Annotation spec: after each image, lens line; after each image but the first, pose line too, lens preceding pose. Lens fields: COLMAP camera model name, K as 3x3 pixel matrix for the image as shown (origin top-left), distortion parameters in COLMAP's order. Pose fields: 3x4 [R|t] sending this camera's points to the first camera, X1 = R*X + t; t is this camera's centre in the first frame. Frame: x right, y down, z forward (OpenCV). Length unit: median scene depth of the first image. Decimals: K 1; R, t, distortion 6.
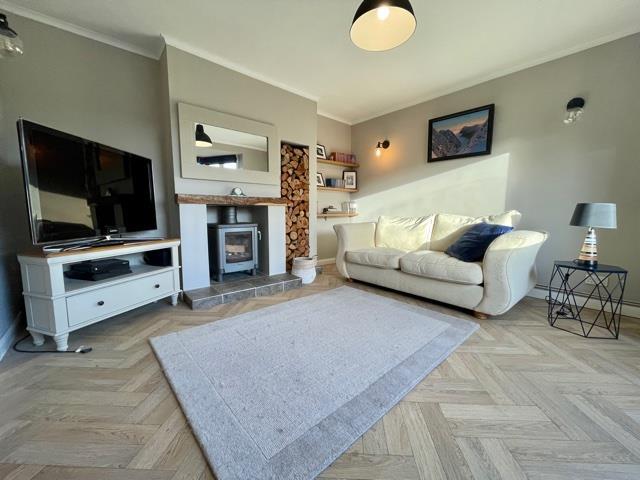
lens RADIAL K [[257.7, 0, 320.7], [0, 257.7, 239.4], [0, 0, 1]] dist [-0.003098, -0.000727]
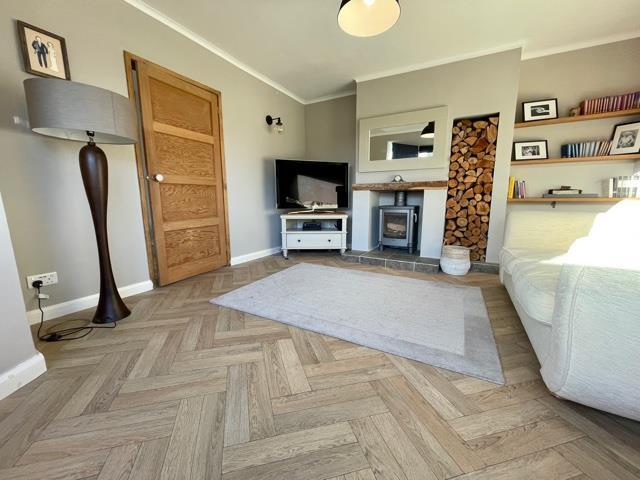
lens RADIAL K [[257.7, 0, 320.2], [0, 257.7, 238.6], [0, 0, 1]] dist [-0.003098, -0.000727]
pose [[0.331969, 0.140856, -0.932714, 0.609226], [-0.099517, 0.988500, 0.113861, -0.010736], [0.938026, 0.055023, 0.342169, 0.242147]]
